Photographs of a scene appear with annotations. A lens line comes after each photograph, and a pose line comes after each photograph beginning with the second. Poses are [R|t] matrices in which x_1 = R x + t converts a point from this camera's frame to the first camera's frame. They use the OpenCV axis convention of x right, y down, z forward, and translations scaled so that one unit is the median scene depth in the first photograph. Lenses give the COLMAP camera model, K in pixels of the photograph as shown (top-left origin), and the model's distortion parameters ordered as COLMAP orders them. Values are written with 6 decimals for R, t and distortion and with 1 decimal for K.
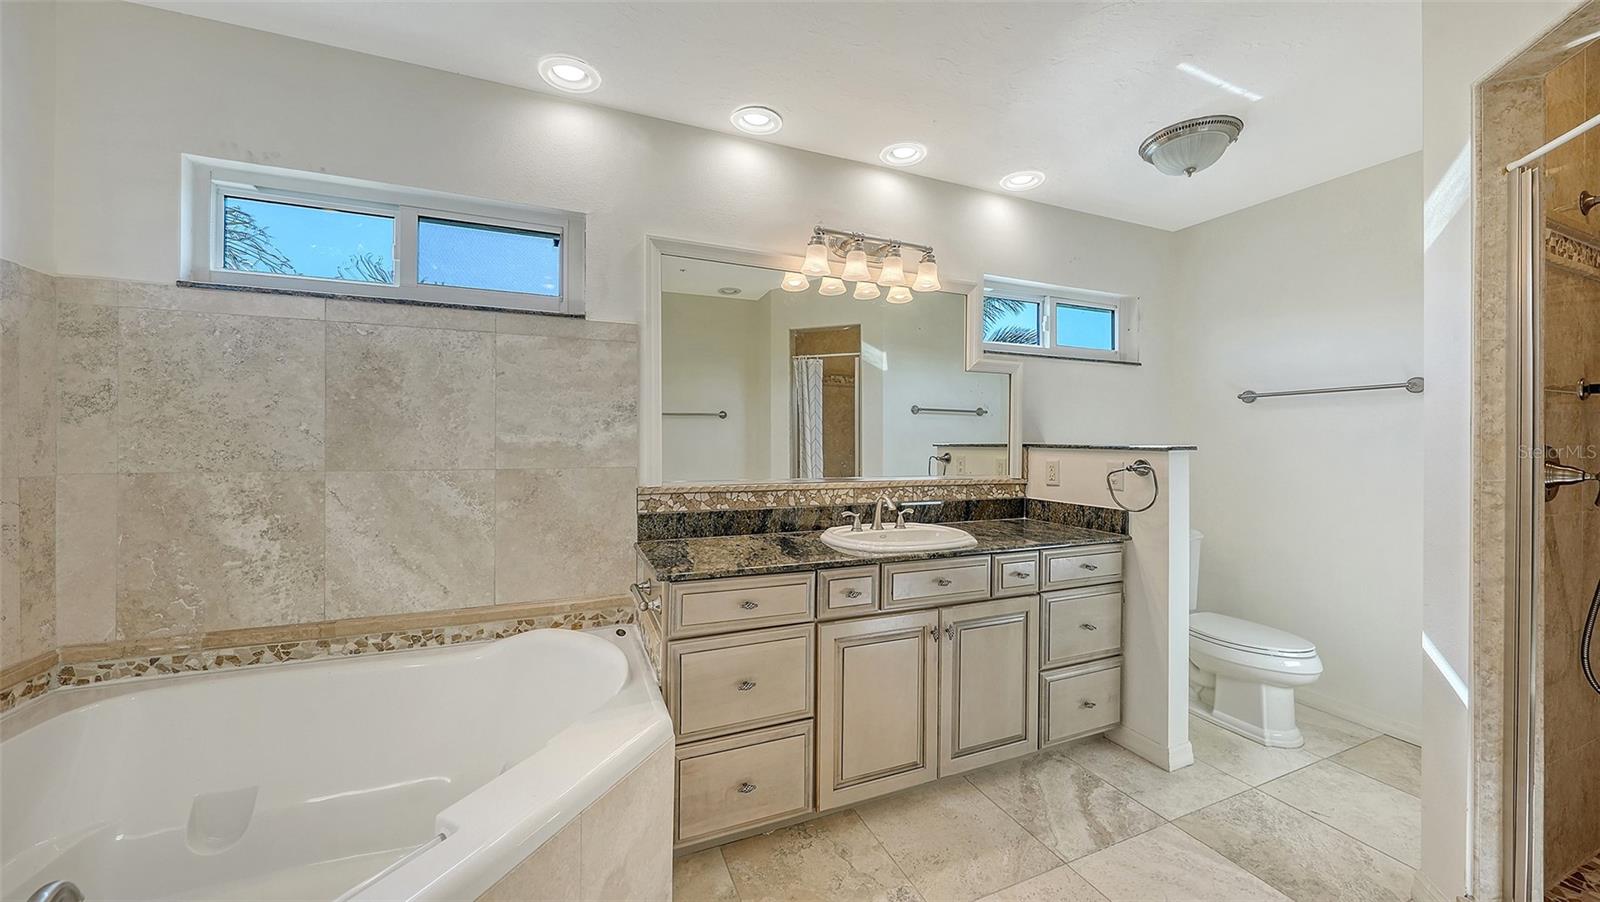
lens RADIAL K [[556.3, 0, 795.7], [0, 556.3, 446.9], [0, 0, 1]] dist [-0.010582, 0.000085]
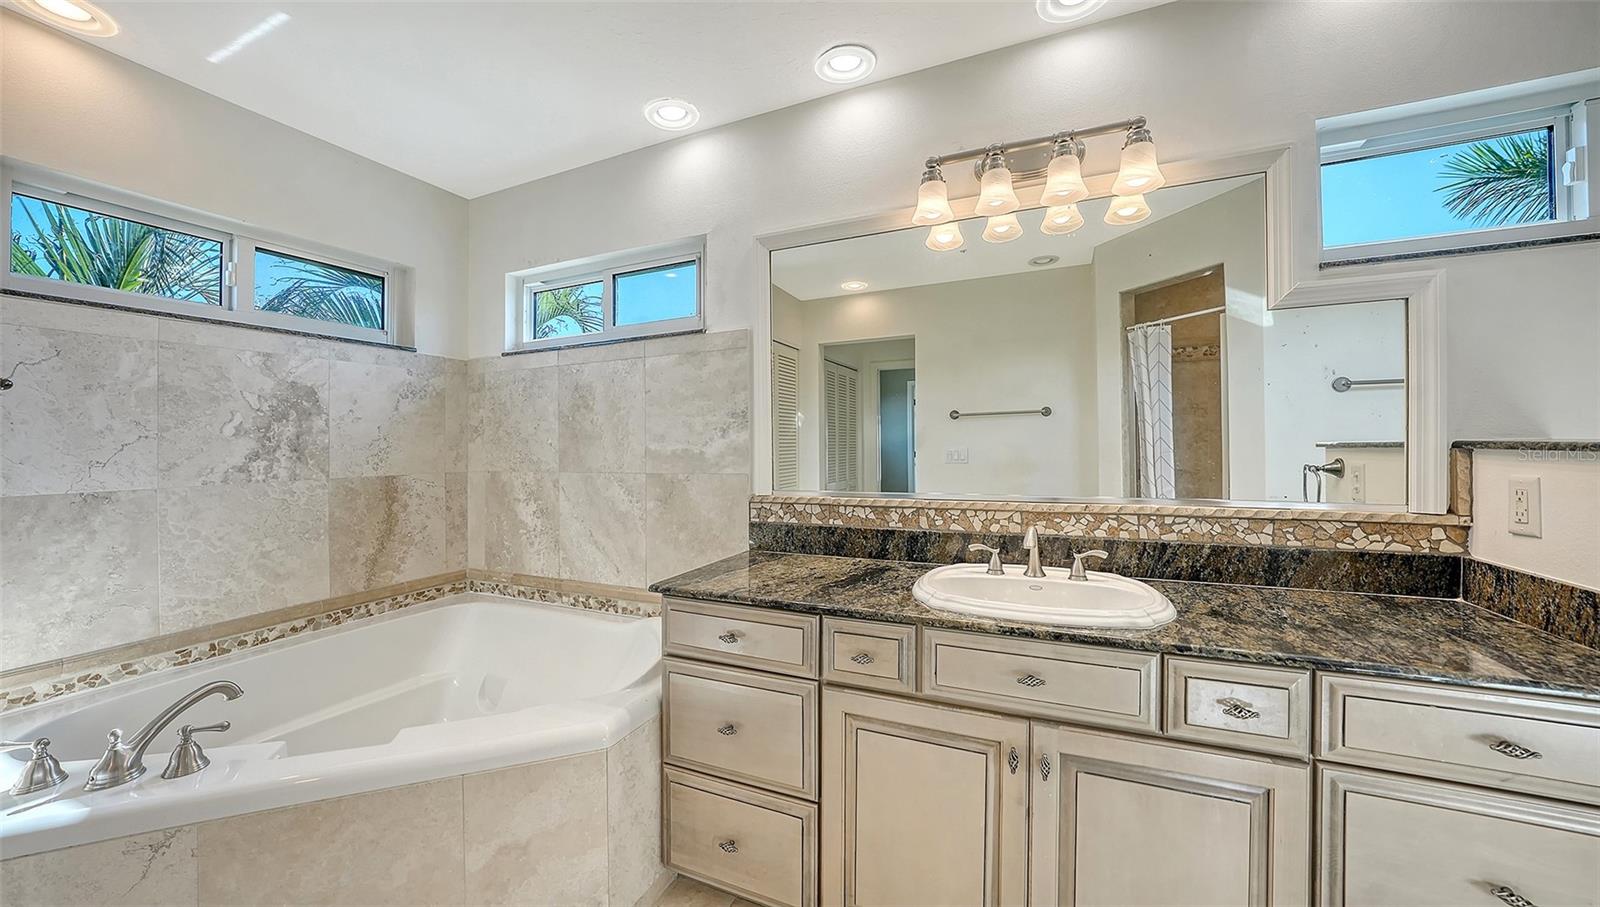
lens RADIAL K [[560.5, 0, 799.8], [0, 560.5, 445.7], [0, 0, 1]] dist [-0.031978, 0.005716]
pose [[0.684683, -0.015204, -0.728683, 0.501373], [0.008621, 0.999881, -0.012762, -0.000312], [0.728790, 0.002456, 0.684733, 0.390776]]
